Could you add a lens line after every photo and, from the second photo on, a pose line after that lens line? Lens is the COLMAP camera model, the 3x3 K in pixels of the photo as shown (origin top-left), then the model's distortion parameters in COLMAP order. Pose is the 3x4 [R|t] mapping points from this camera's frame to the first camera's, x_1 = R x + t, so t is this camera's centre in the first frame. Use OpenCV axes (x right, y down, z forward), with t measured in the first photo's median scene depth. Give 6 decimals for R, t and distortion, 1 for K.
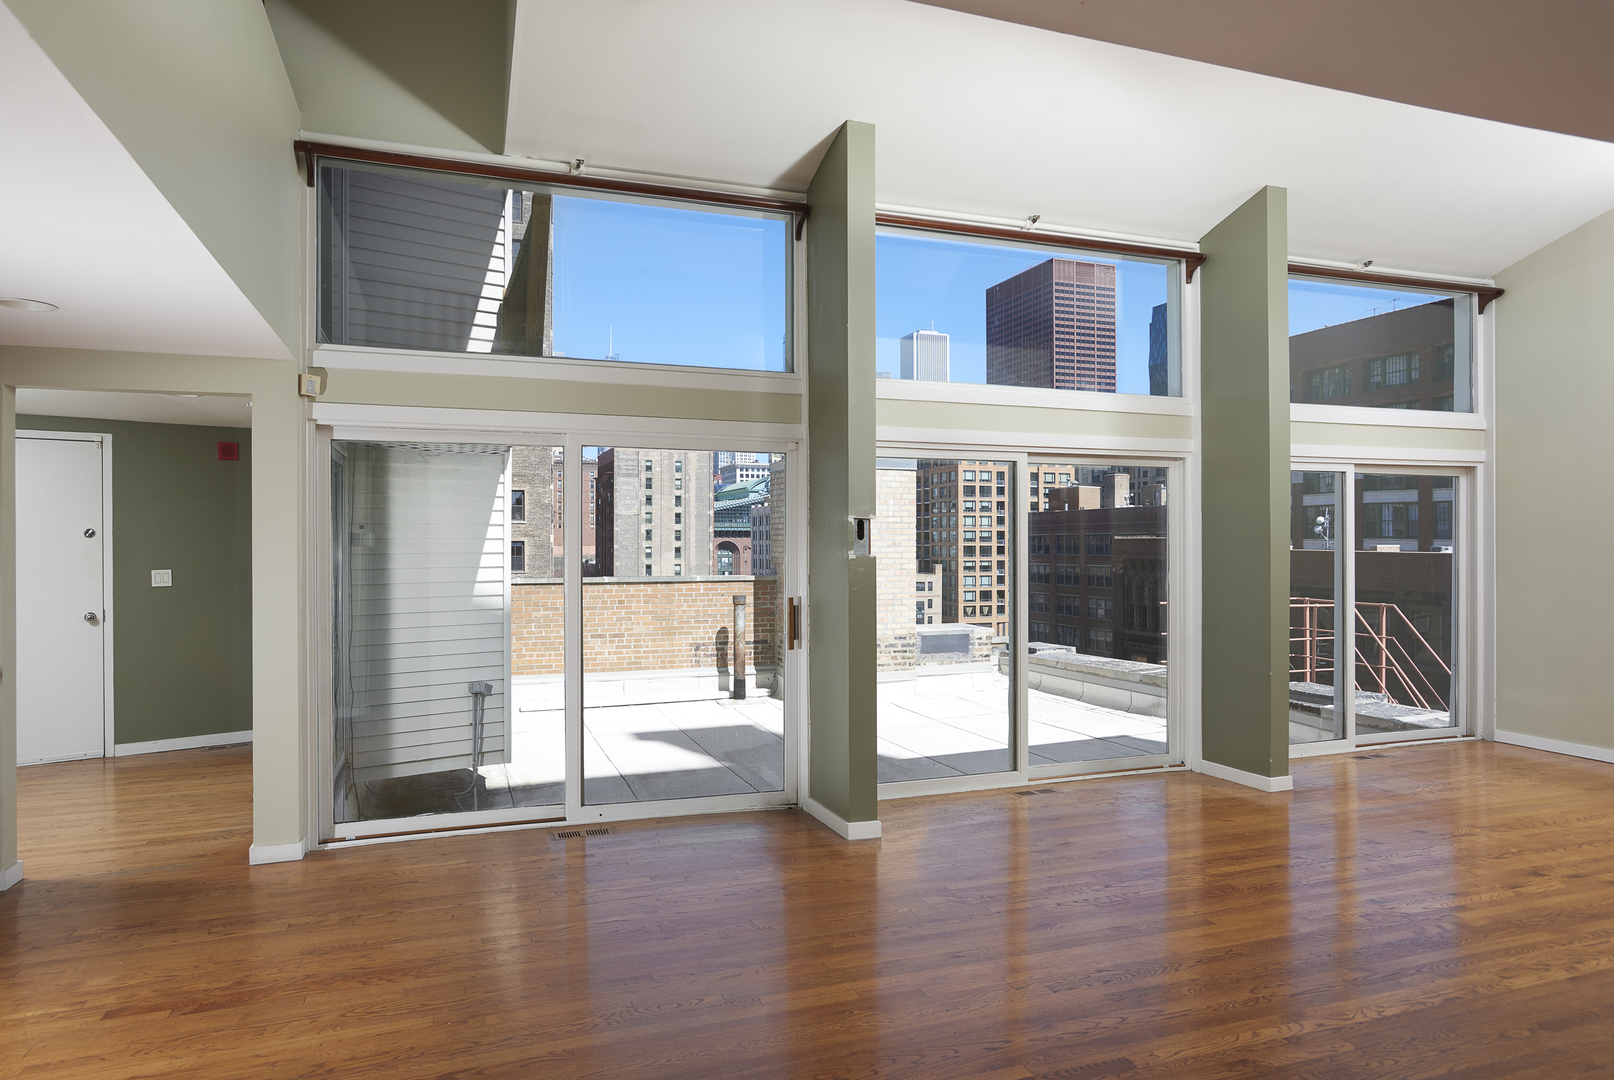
lens RADIAL K [[1004.9, 0, 799.8], [0, 1004.9, 537.8], [0, 0, 1]] dist [-0.020326, 0.012490]
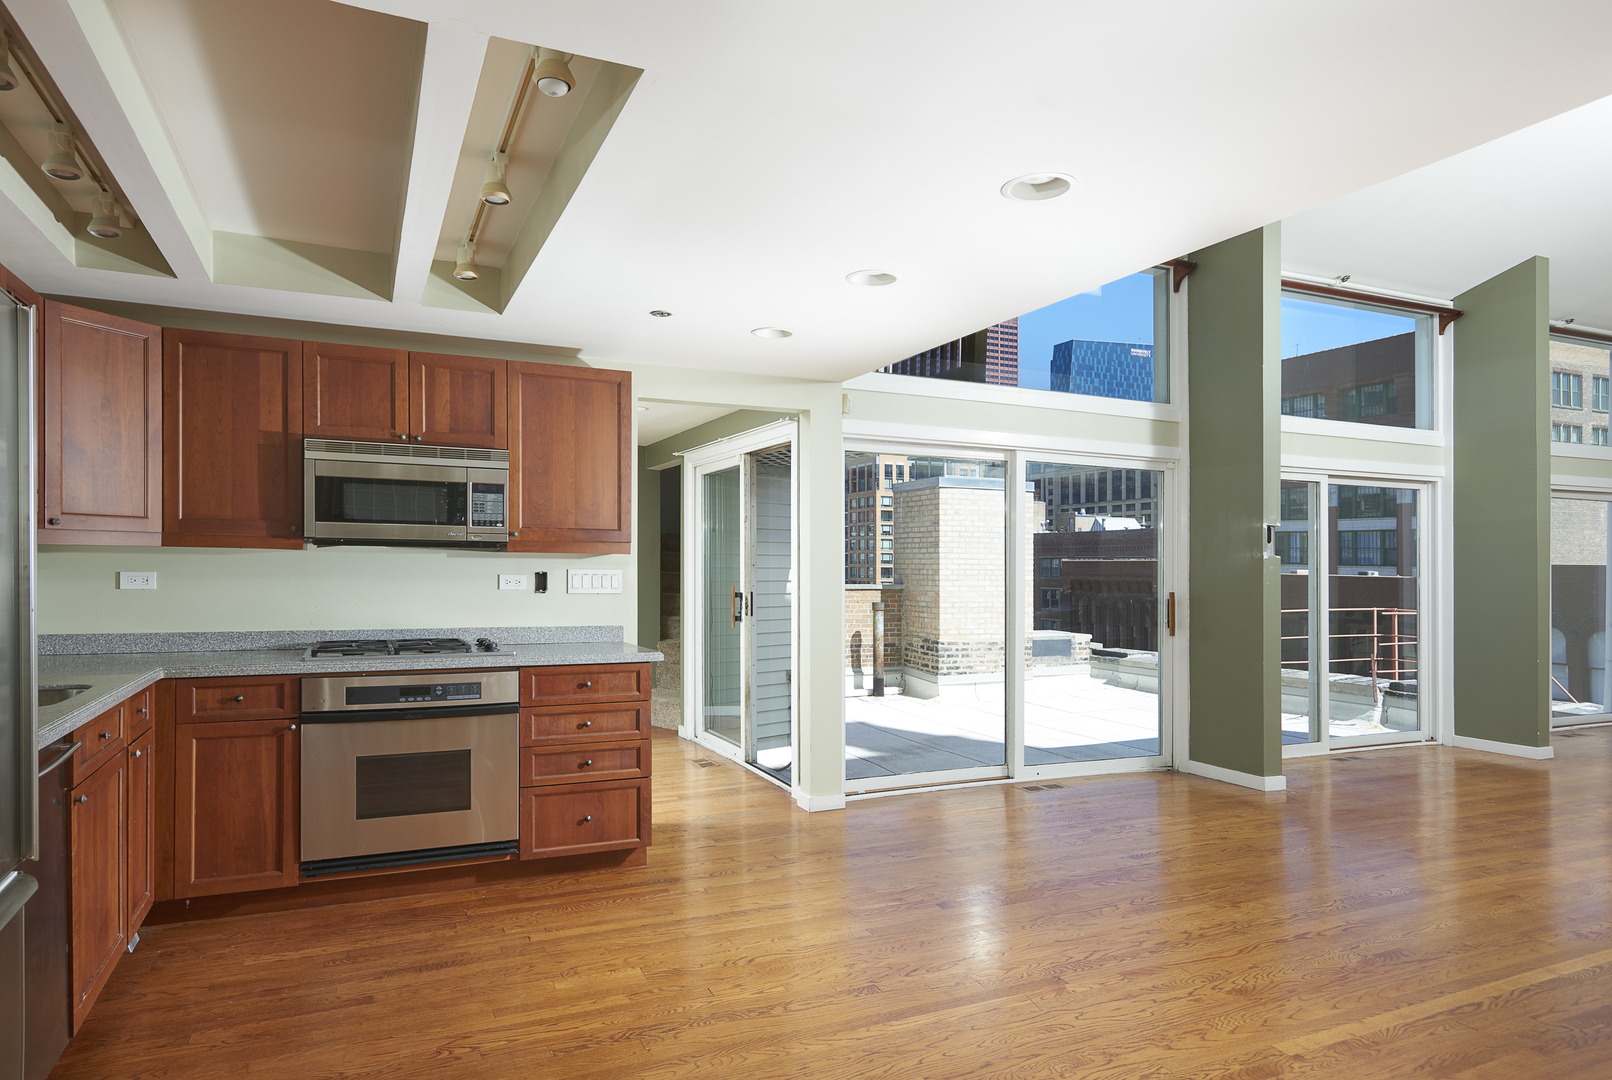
lens RADIAL K [[963.8, 0, 761.7], [0, 963.8, 554.0], [0, 0, 1]] dist [0.002601, -0.001136]
pose [[0.998088, 0.012120, 0.060602, -0.067134], [-0.011797, 0.999914, -0.005696, 0.003116], [-0.060666, 0.004970, 0.998146, -0.012999]]
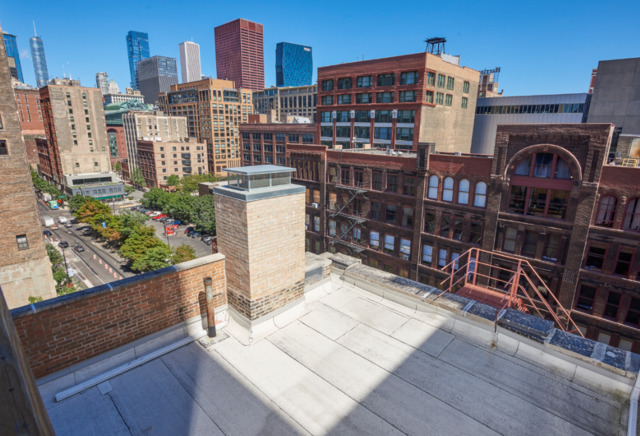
lens RADIAL K [[334.7, 0, 316.6], [0, 334.7, 215.5], [0, 0, 1]] dist [-0.005934, -0.000999]
pose [[0.890975, -0.099528, 0.443009, -0.034967], [-0.021742, 0.965208, 0.260576, -0.048824], [-0.453531, -0.241799, 0.857813, 0.129141]]
